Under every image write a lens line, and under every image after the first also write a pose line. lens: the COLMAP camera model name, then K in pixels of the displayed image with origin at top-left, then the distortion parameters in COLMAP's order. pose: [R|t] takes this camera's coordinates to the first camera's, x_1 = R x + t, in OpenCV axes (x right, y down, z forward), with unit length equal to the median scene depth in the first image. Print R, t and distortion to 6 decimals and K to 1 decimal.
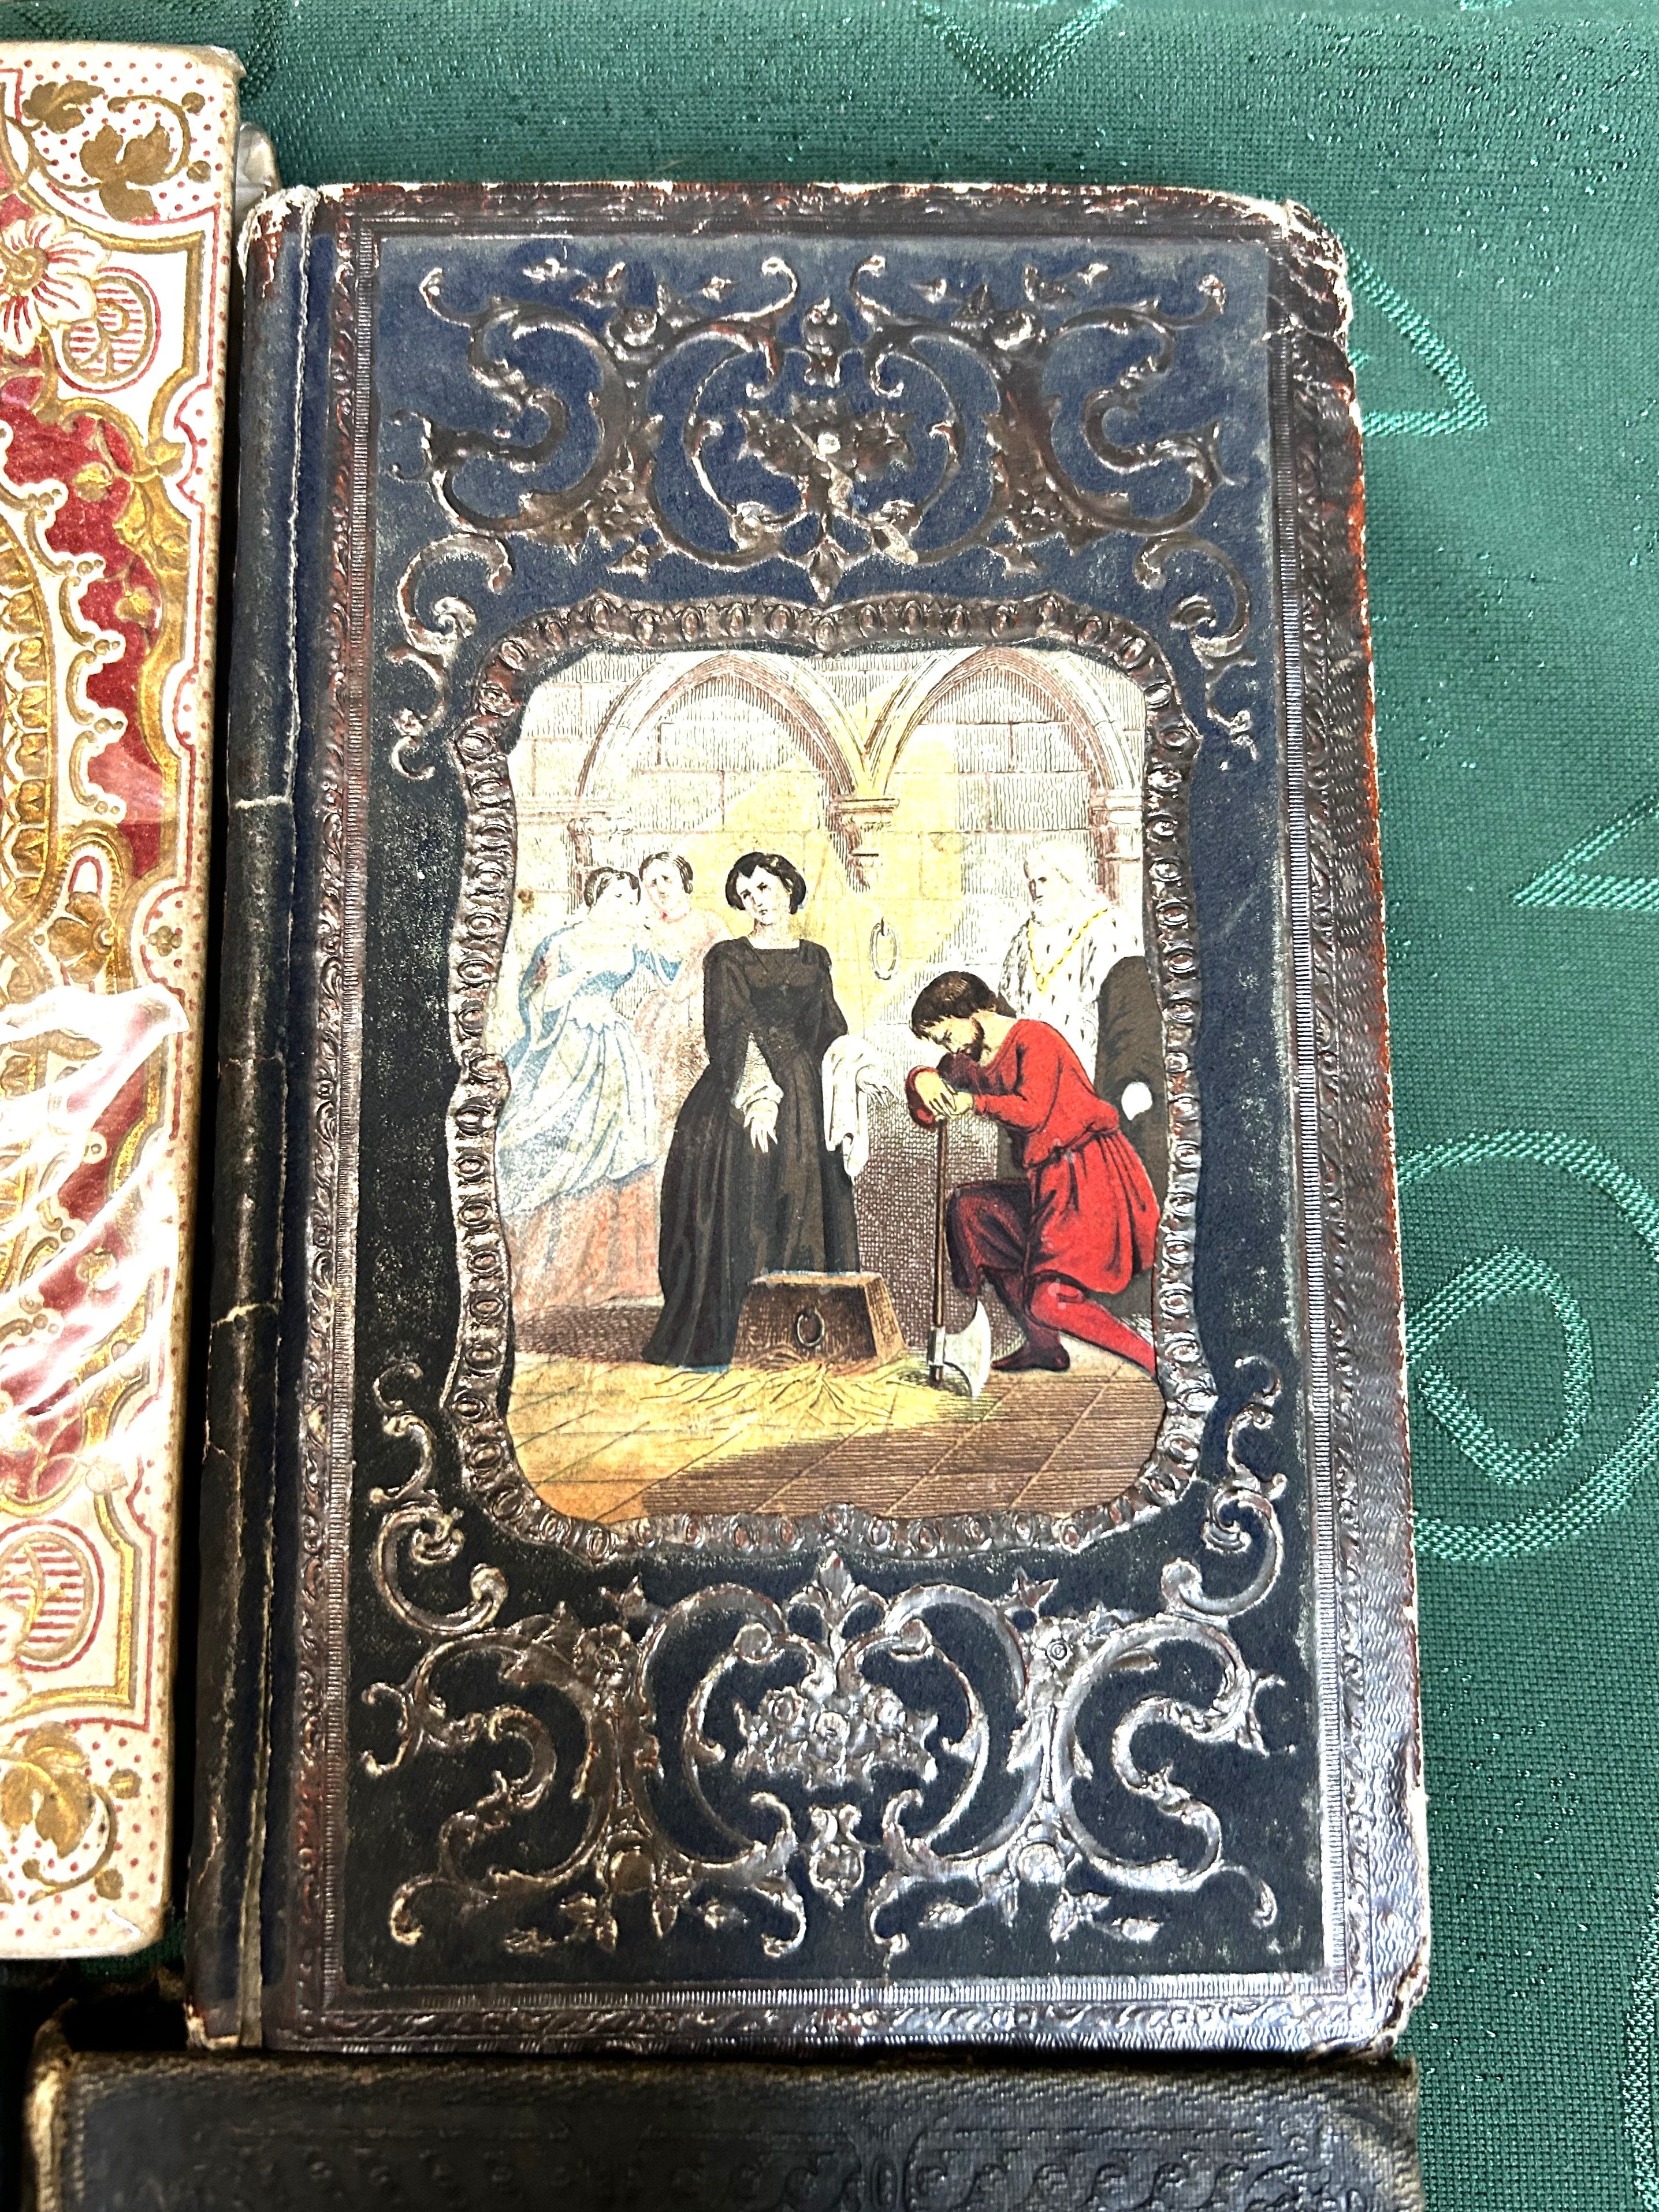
lens RADIAL K [[2136.8, 0, 829.3], [0, 2136.8, 1104.1], [0, 0, 1]] dist [0.043423, -0.107127]
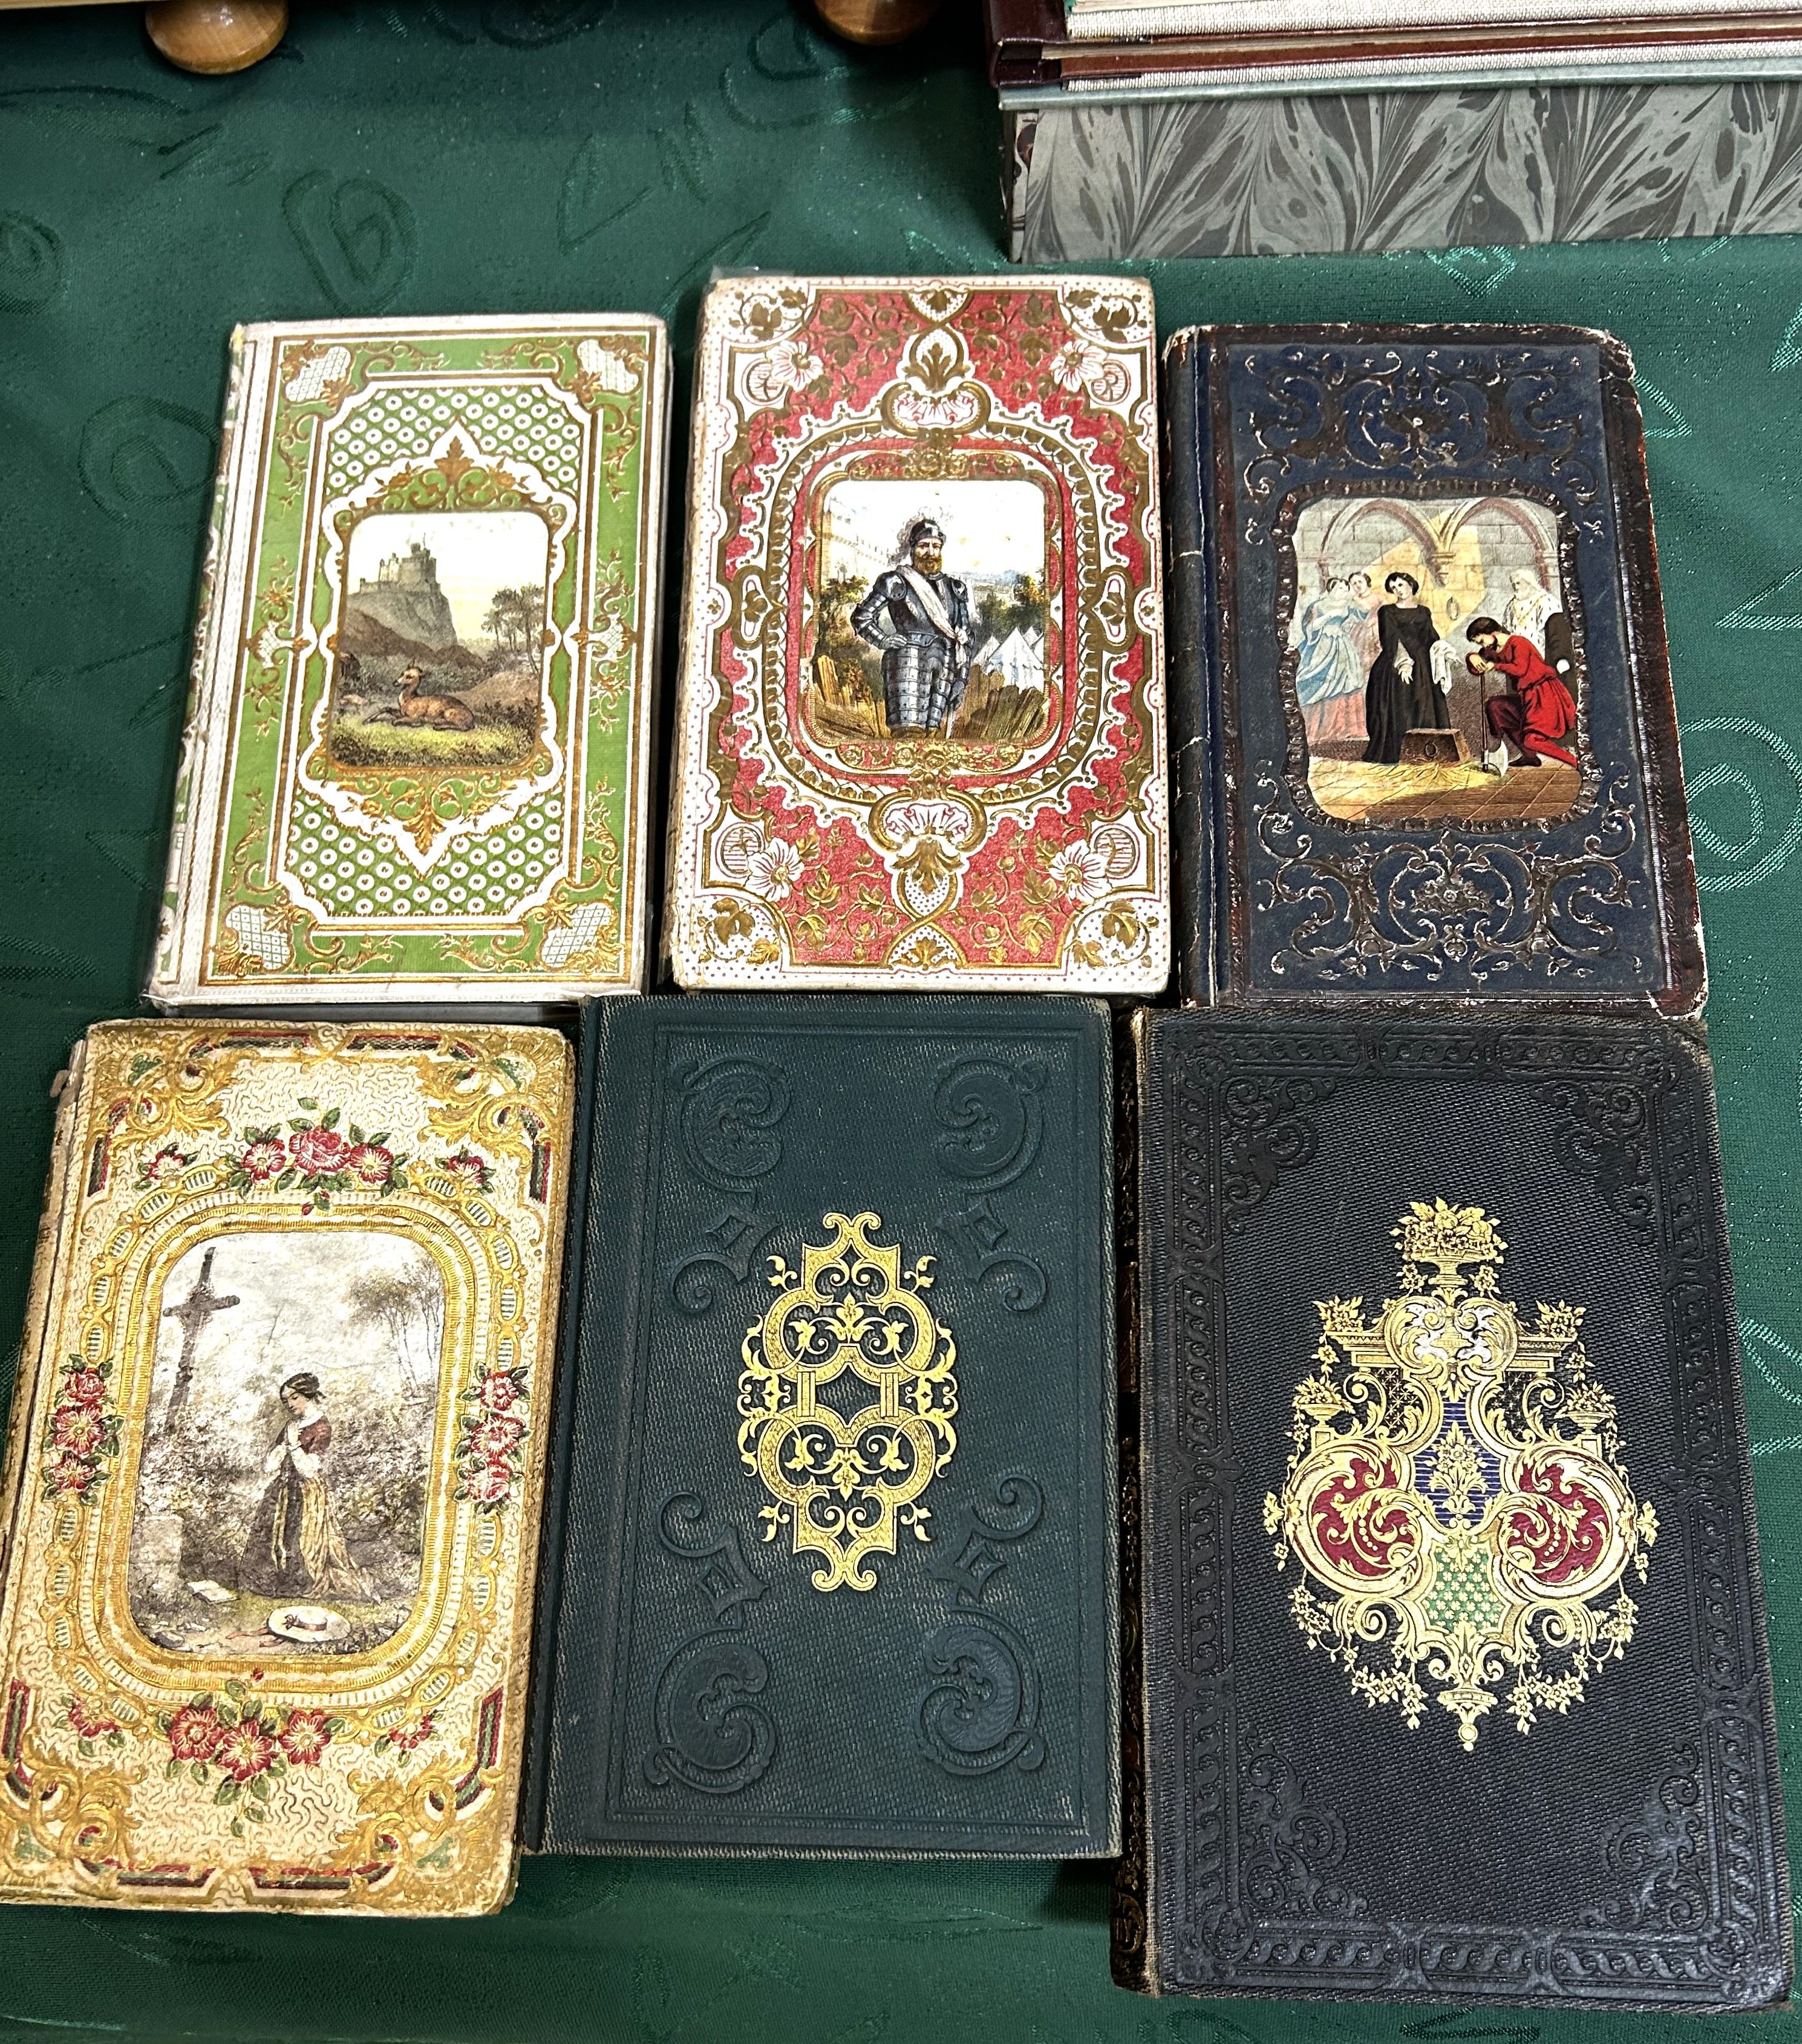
lens RADIAL K [[2080.1, 0, 909.5], [0, 2080.1, 1027.0], [0, 0, 1]] dist [-0.008218, -0.005976]
pose [[0.998613, 0.010421, -0.051609, -0.454603], [-0.020061, 0.981582, -0.189983, 0.836754], [0.048679, 0.190755, 0.980430, -1.217417]]
